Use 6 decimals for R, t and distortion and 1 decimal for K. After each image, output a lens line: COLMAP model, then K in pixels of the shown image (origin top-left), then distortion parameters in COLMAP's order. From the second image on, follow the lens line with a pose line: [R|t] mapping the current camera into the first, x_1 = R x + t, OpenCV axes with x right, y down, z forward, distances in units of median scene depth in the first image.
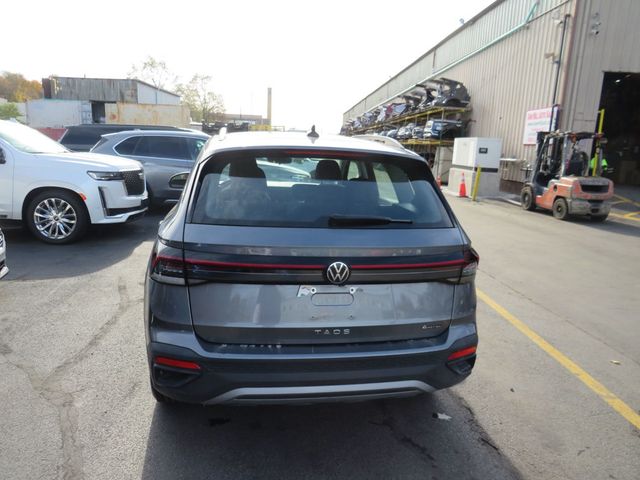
lens RADIAL K [[461.3, 0, 320.0], [0, 461.3, 240.0], [0, 0, 1]] dist [-0.000323, 0.004780]
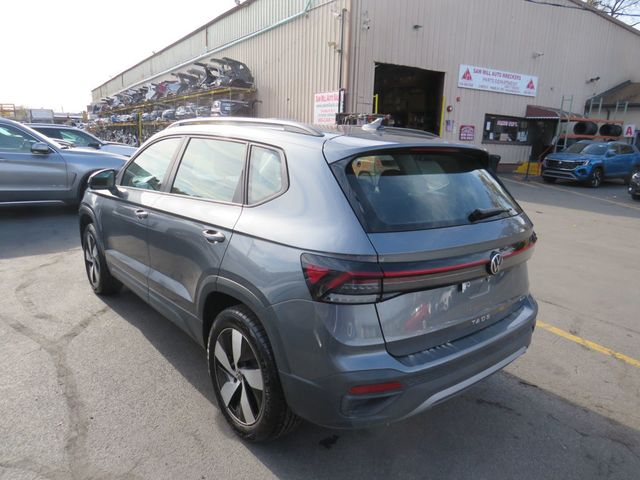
lens RADIAL K [[465.2, 0, 320.0], [0, 465.2, 240.0], [0, 0, 1]] dist [-0.040580, 0.001296]
pose [[0.873622, -0.123688, 0.470622, -0.096080], [0.103180, 0.992249, 0.069246, -0.011773], [-0.475540, -0.011937, 0.879613, 0.029683]]
